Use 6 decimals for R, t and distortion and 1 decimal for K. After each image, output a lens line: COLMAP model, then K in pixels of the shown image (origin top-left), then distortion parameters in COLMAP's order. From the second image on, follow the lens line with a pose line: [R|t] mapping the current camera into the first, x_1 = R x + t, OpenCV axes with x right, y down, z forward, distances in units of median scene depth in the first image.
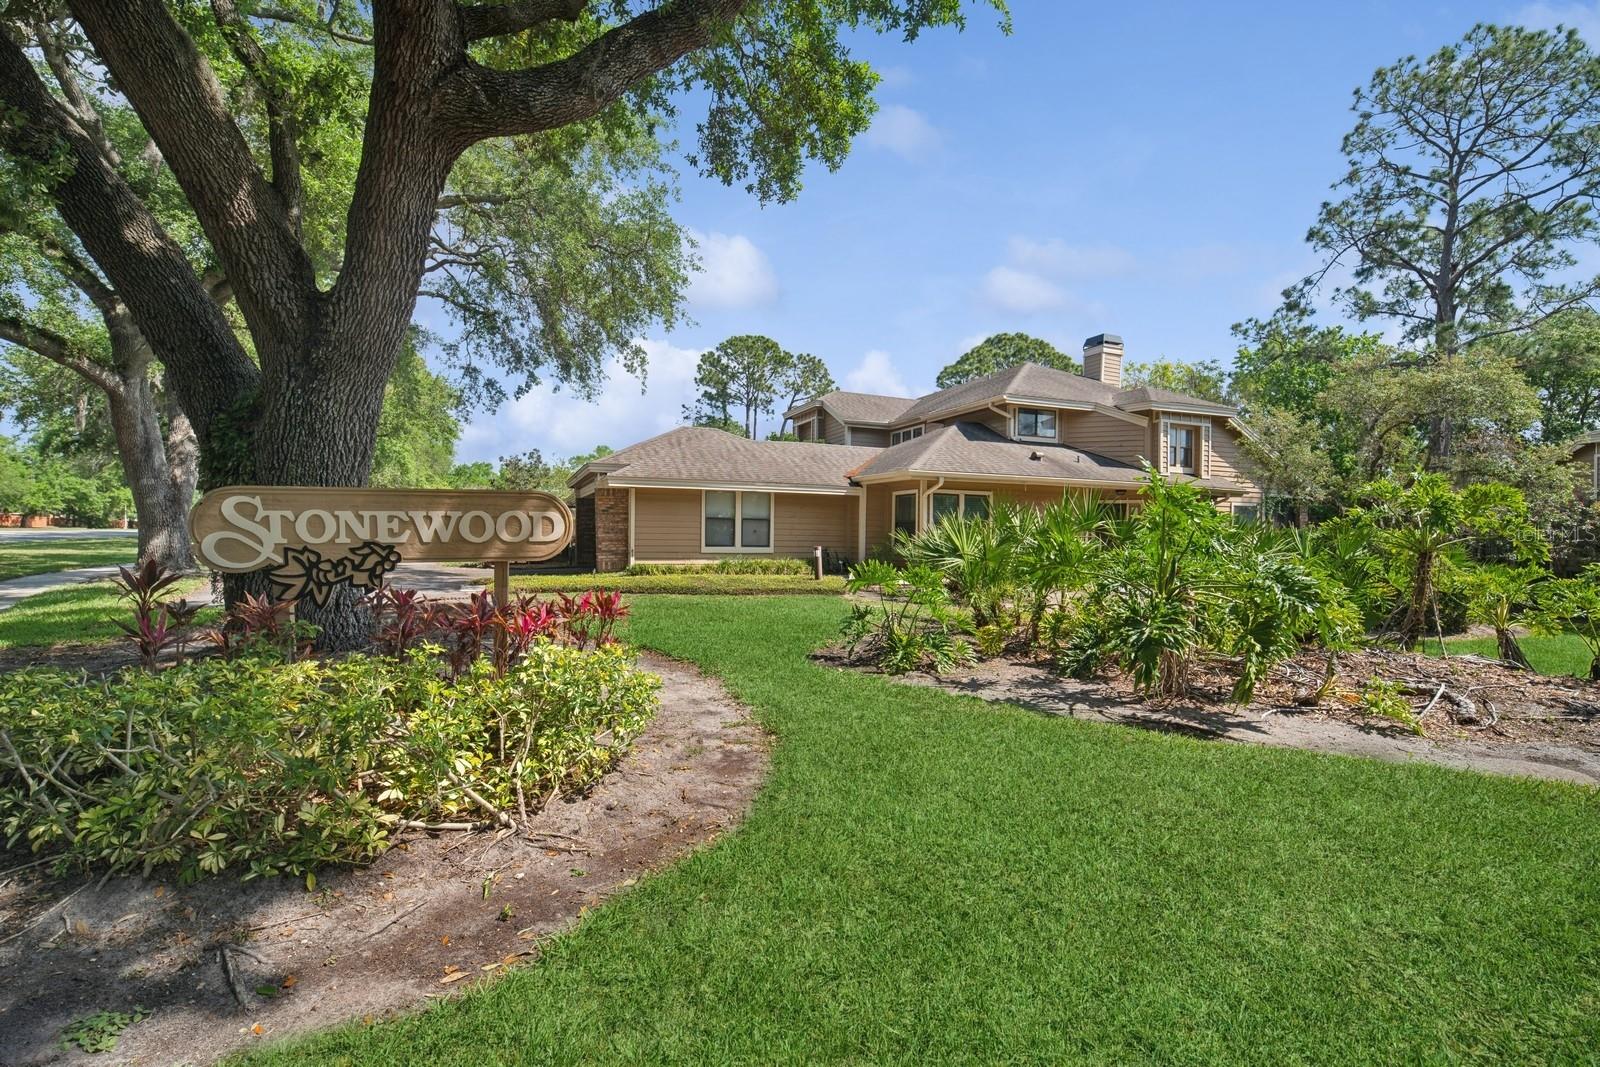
lens RADIAL K [[711.9, 0, 800.0], [0, 711.9, 533.5], [0, 0, 1]] dist [-0.007260, 0.000718]
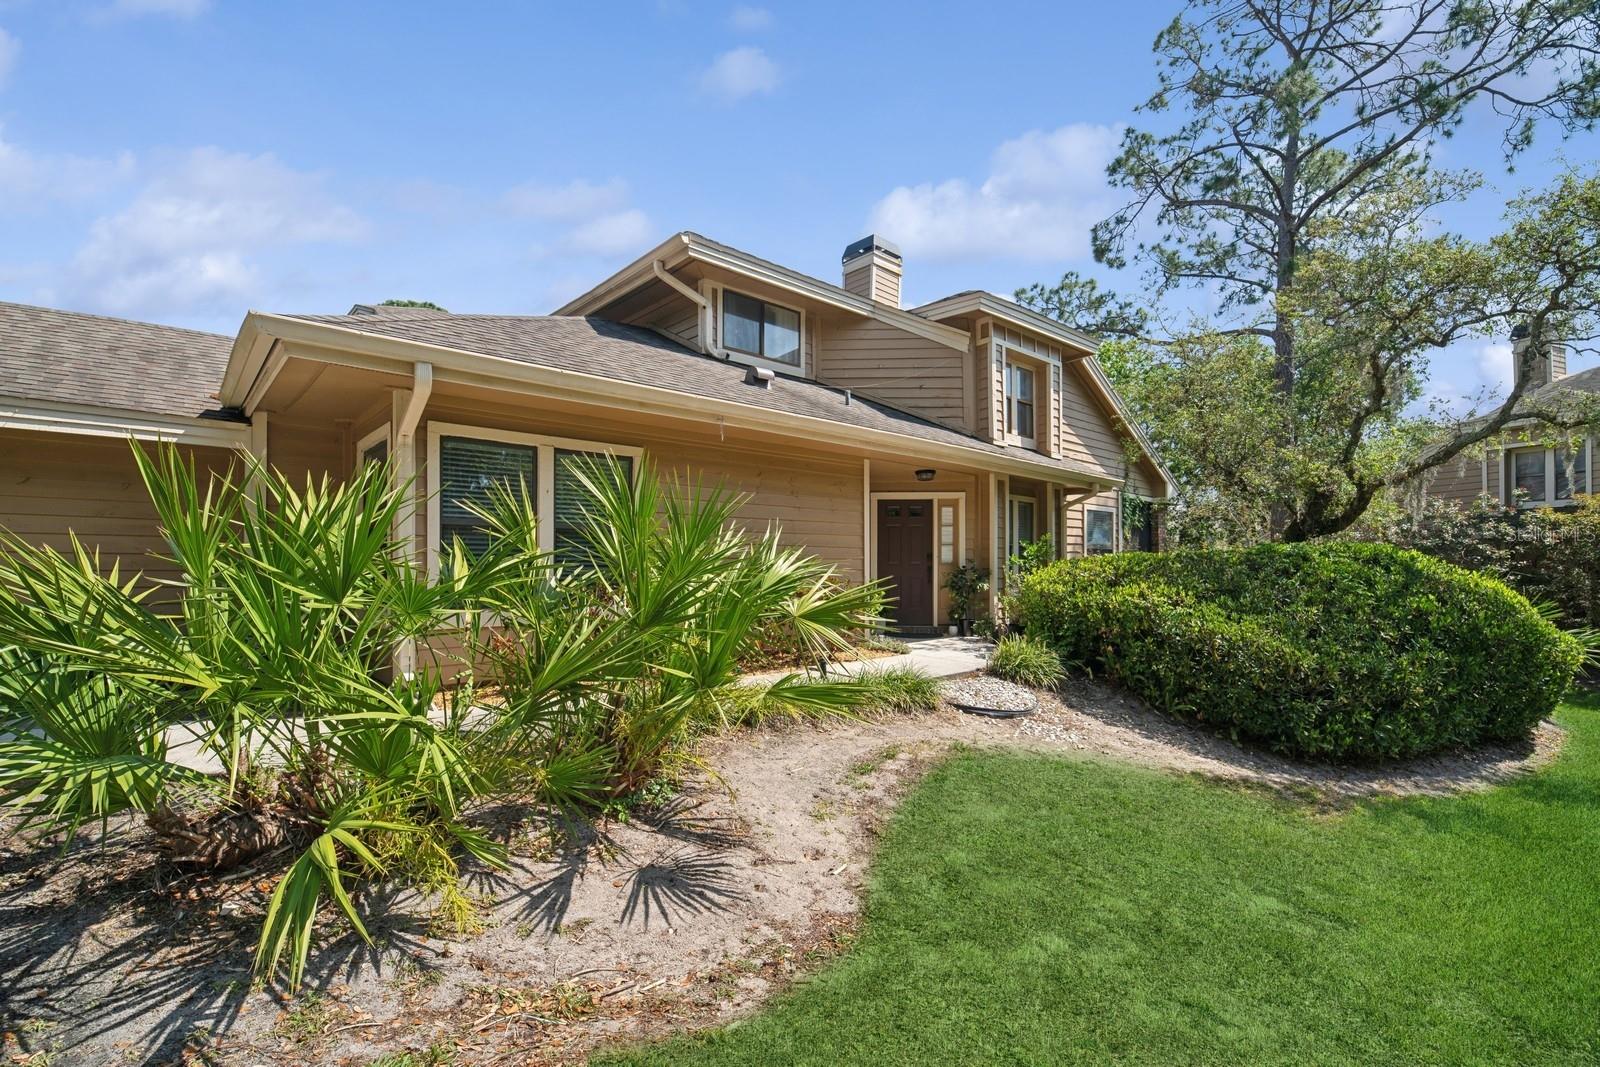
lens RADIAL K [[728.2, 0, 799.4], [0, 728.2, 556.5], [0, 0, 1]] dist [-0.004707, 0.000495]
pose [[0.943176, -0.006898, 0.332222, 0.178393], [0.010638, 0.999899, -0.009439, 0.002313], [-0.332124, 0.012437, 0.943154, 0.493841]]
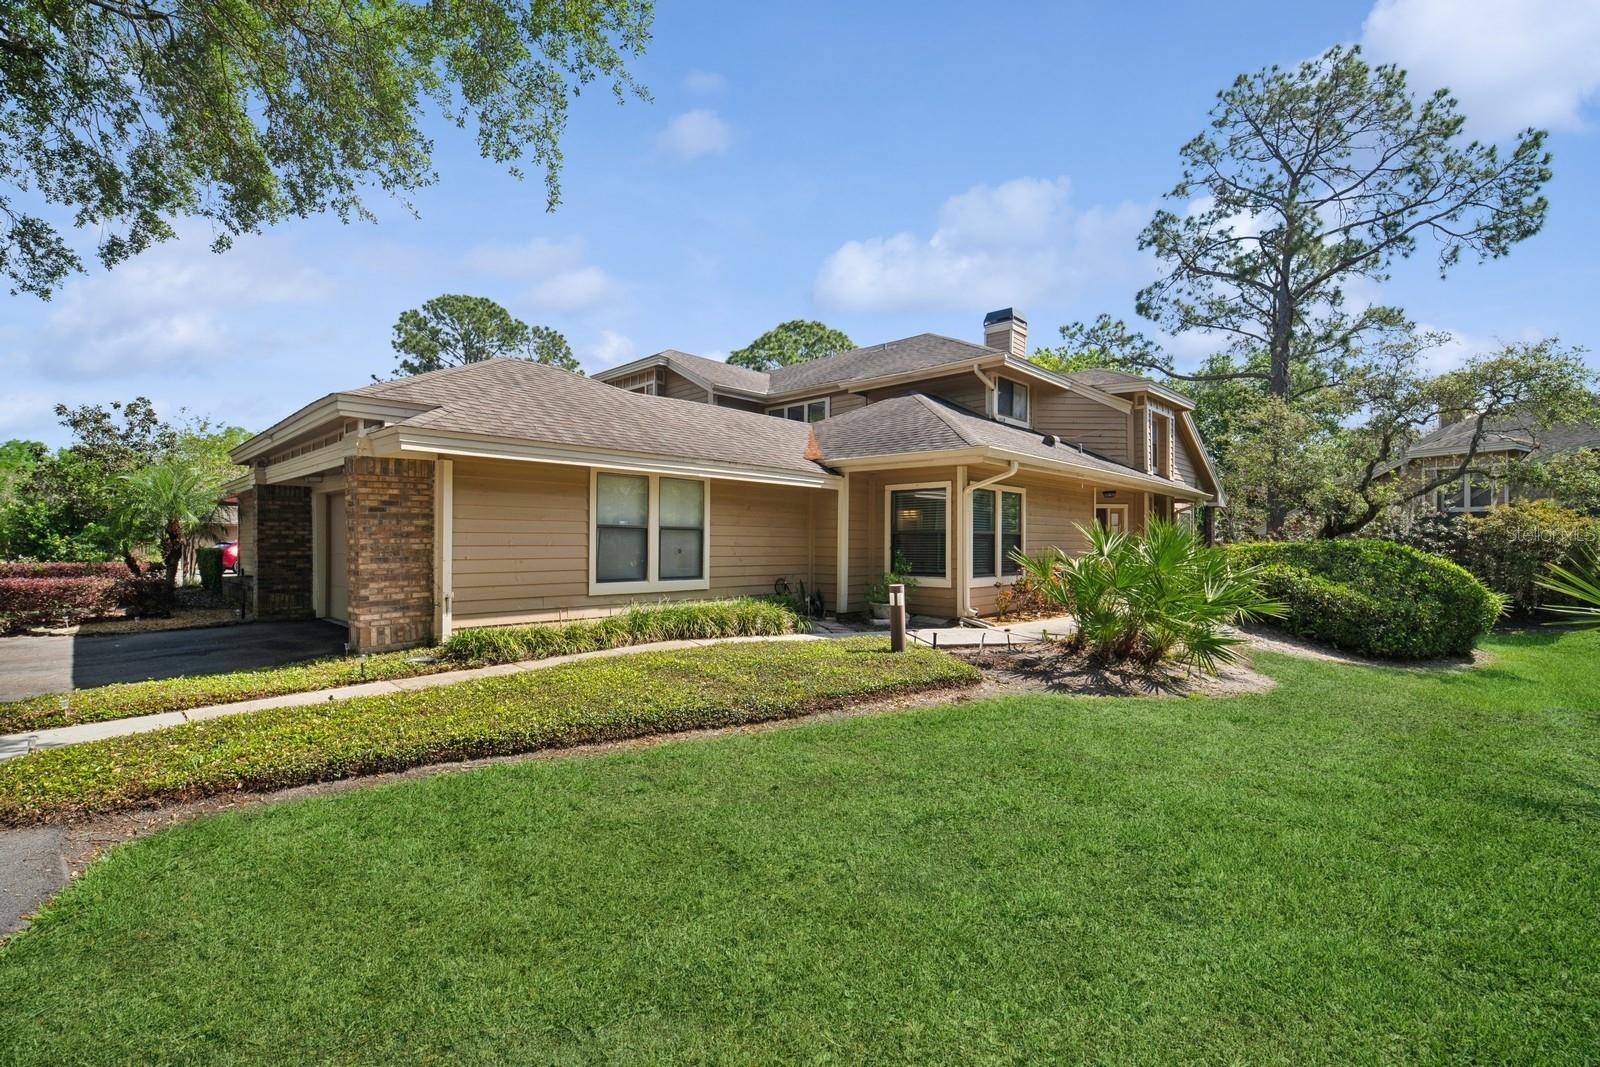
lens RADIAL K [[711.9, 0, 800.0], [0, 711.9, 533.5], [0, 0, 1]] dist [-0.007260, 0.000718]
pose [[0.916730, -0.000133, 0.399507, -0.158703], [0.003139, 0.999971, -0.006871, -0.009814], [-0.399495, 0.007553, 0.916704, 0.376928]]
